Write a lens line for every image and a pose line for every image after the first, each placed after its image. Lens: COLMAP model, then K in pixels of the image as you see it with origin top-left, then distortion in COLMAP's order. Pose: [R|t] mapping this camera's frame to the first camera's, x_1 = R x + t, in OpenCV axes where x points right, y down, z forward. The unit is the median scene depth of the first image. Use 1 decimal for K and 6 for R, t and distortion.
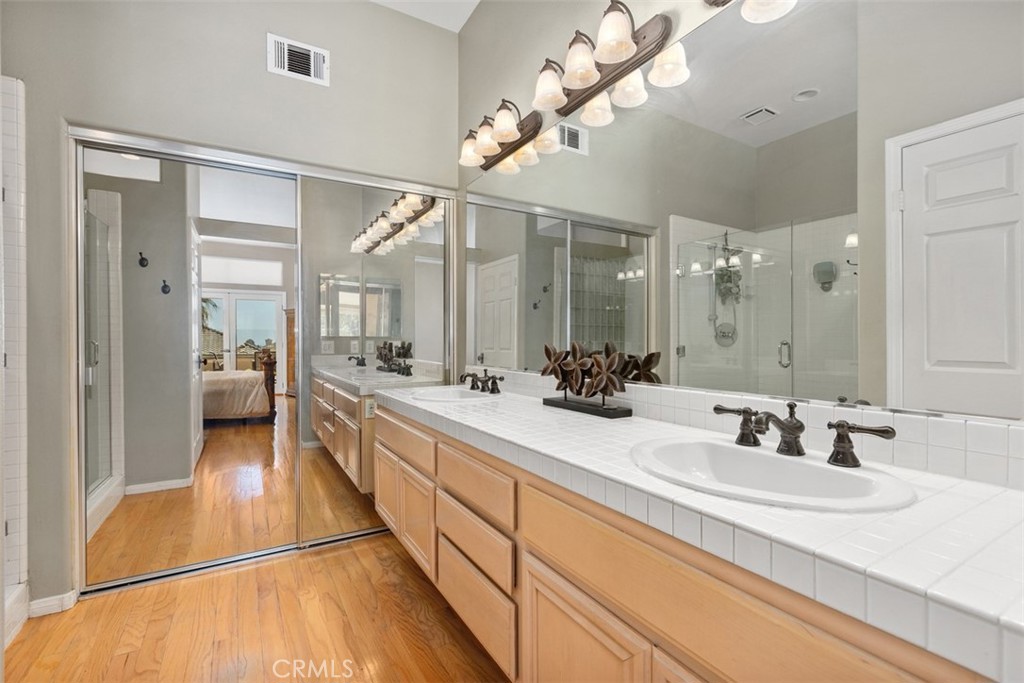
lens RADIAL K [[462.0, 0, 507.8], [0, 462.0, 344.8], [0, 0, 1]] dist [-0.000217, -0.000957]
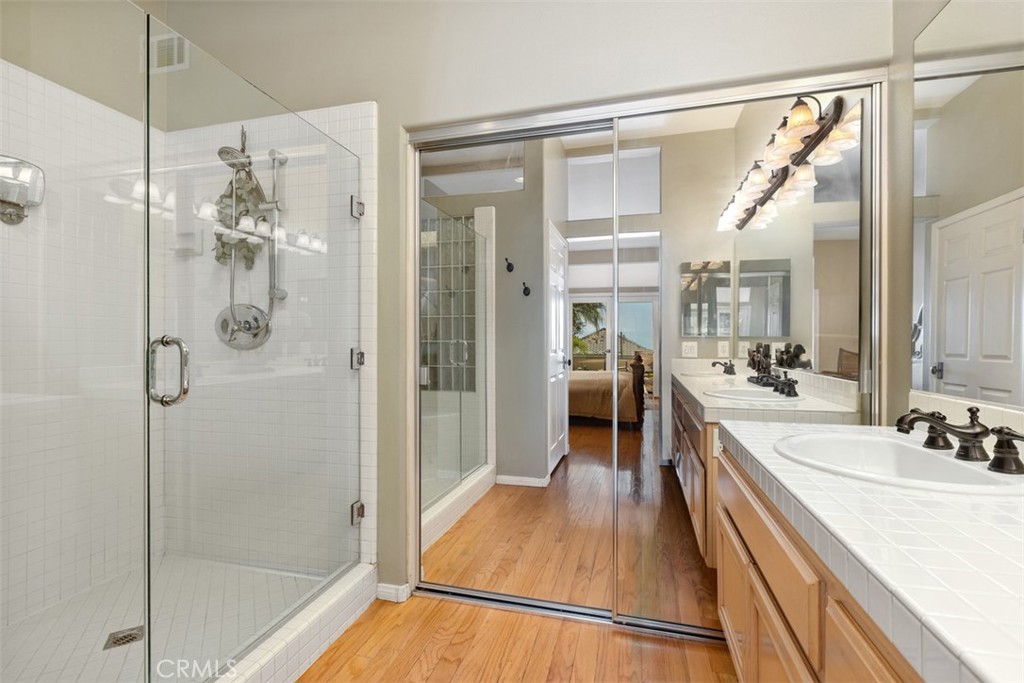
lens RADIAL K [[462.0, 0, 511.5], [0, 462.0, 344.3], [0, 0, 1]] dist [-0.000217, -0.000957]
pose [[0.703098, 0.005470, -0.711072, -0.031063], [-0.008255, 0.999966, -0.000471, -0.001743], [0.711045, 0.006201, 0.703119, 0.267696]]
